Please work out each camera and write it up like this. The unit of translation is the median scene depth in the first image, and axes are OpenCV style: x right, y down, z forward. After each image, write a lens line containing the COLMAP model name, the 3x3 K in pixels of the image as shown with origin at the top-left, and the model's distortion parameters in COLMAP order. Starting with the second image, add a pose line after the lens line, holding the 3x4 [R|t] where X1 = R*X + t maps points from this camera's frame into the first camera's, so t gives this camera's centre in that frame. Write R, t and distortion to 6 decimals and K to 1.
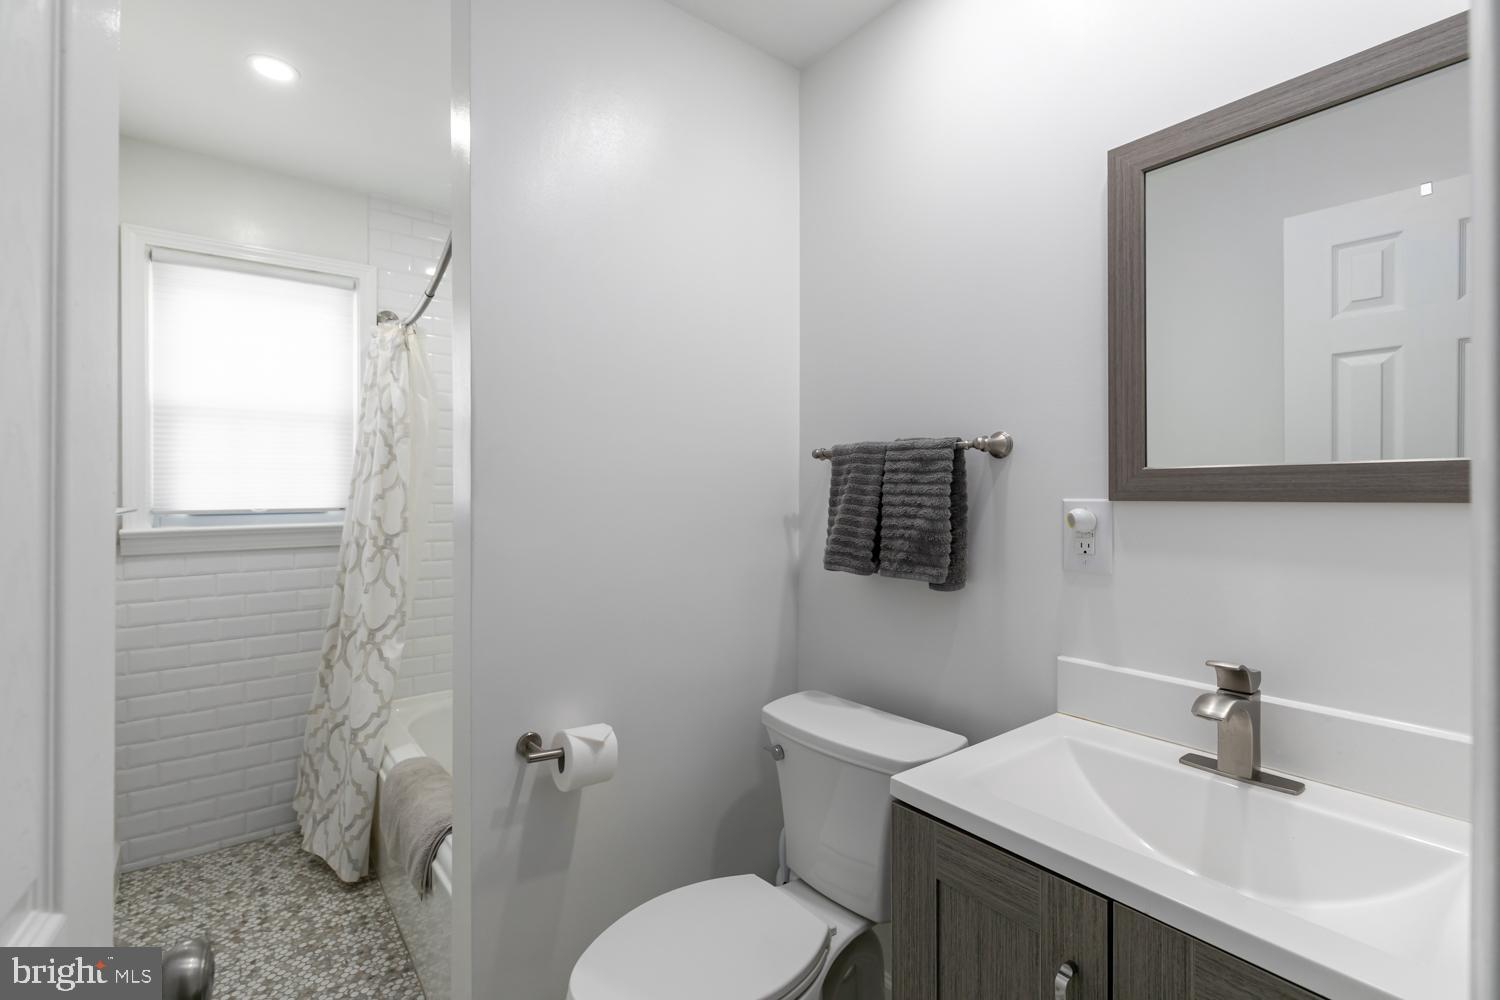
lens RADIAL K [[678.1, 0, 747.0], [0, 678.1, 488.8], [0, 0, 1]] dist [-0.003471, -0.001346]
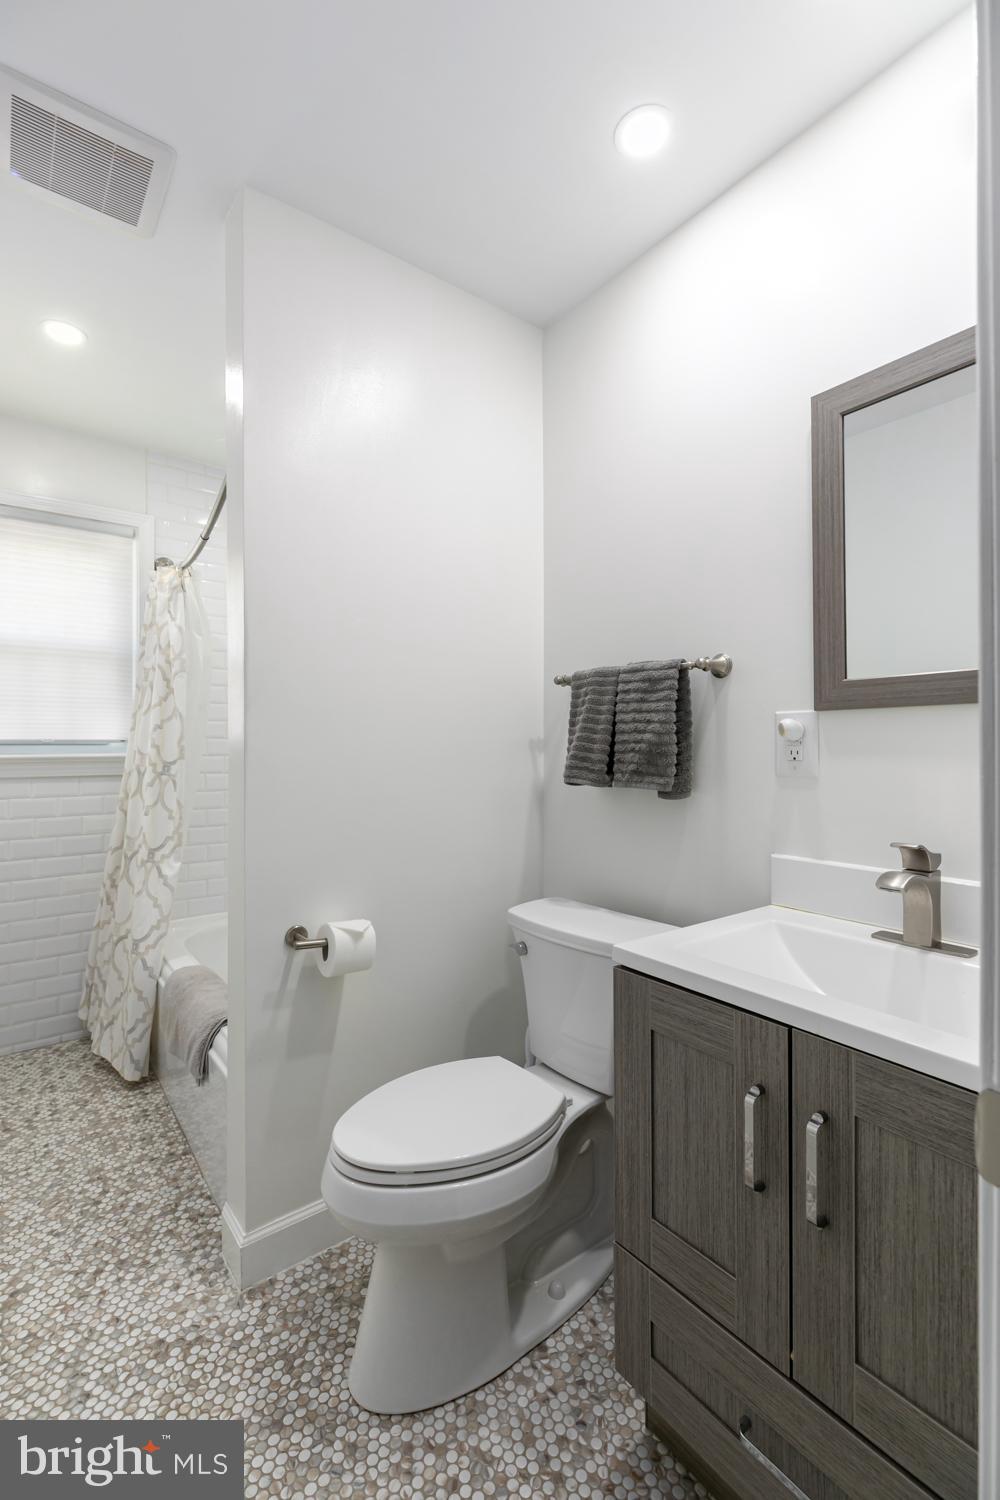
lens RADIAL K [[678.1, 0, 505.0], [0, 678.1, 753.2], [0, 0, 1]] dist [-0.003471, -0.001346]
pose [[0.999939, -0.002450, -0.010815, 0.032409], [0.002441, 0.999997, -0.000852, 0.075945], [0.010817, 0.000825, 0.999941, -0.105672]]
